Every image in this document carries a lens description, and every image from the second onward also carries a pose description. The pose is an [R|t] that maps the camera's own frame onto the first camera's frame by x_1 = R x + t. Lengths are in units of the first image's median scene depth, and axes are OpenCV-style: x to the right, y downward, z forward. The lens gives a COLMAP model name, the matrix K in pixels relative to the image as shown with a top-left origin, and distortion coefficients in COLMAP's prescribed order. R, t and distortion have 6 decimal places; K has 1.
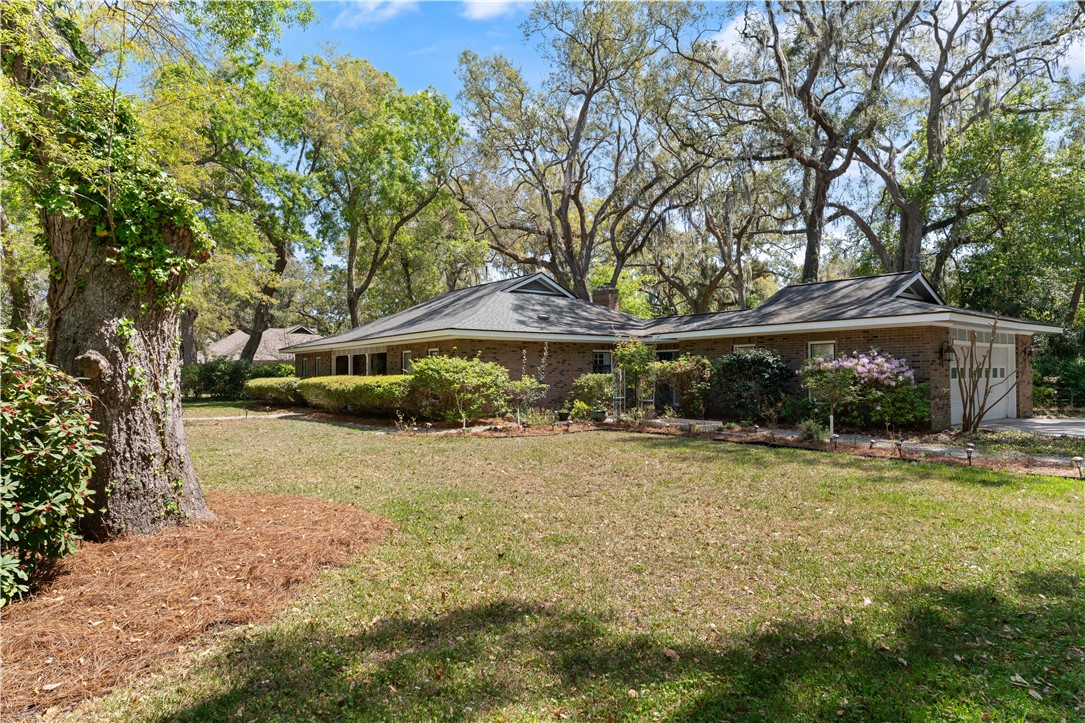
lens RADIAL K [[628.5, 0, 542.5], [0, 628.5, 361.5], [0, 0, 1]] dist [0.000391, 0.002846]
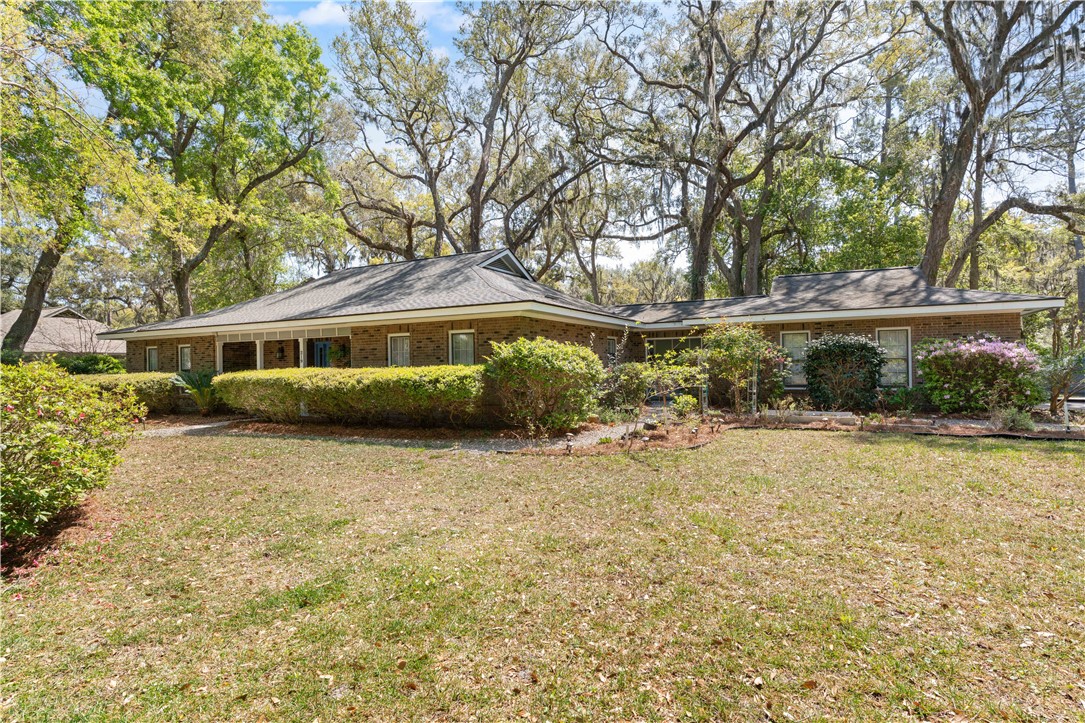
lens RADIAL K [[553.3, 0, 542.5], [0, 553.3, 361.5], [0, 0, 1]] dist [-0.002734, -0.000172]
pose [[0.906751, -0.004759, 0.421639, -0.261814], [0.001548, 0.999967, 0.007959, 0.008545], [-0.421664, -0.006564, 0.906729, 0.260326]]
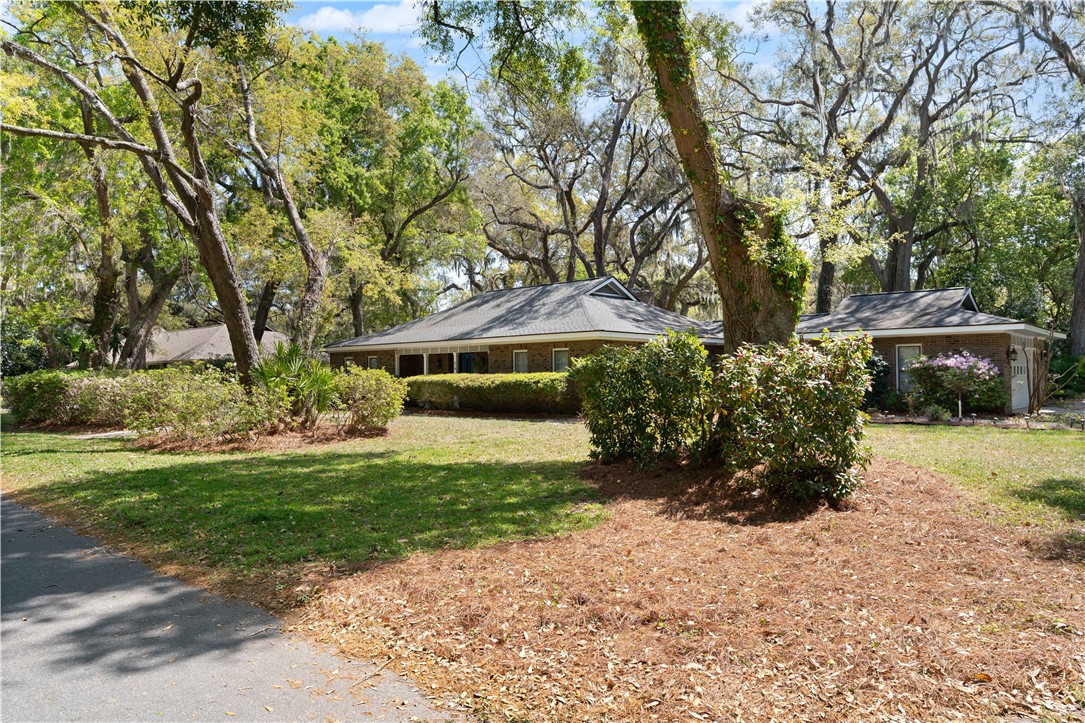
lens RADIAL K [[724.3, 0, 542.5], [0, 724.3, 361.5], [0, 0, 1]] dist [0.000046, -0.003718]
pose [[0.985218, 0.003173, 0.171276, -0.300927], [-0.002689, 0.999992, -0.003055, 0.004526], [-0.171284, 0.002549, 0.985218, -0.162696]]
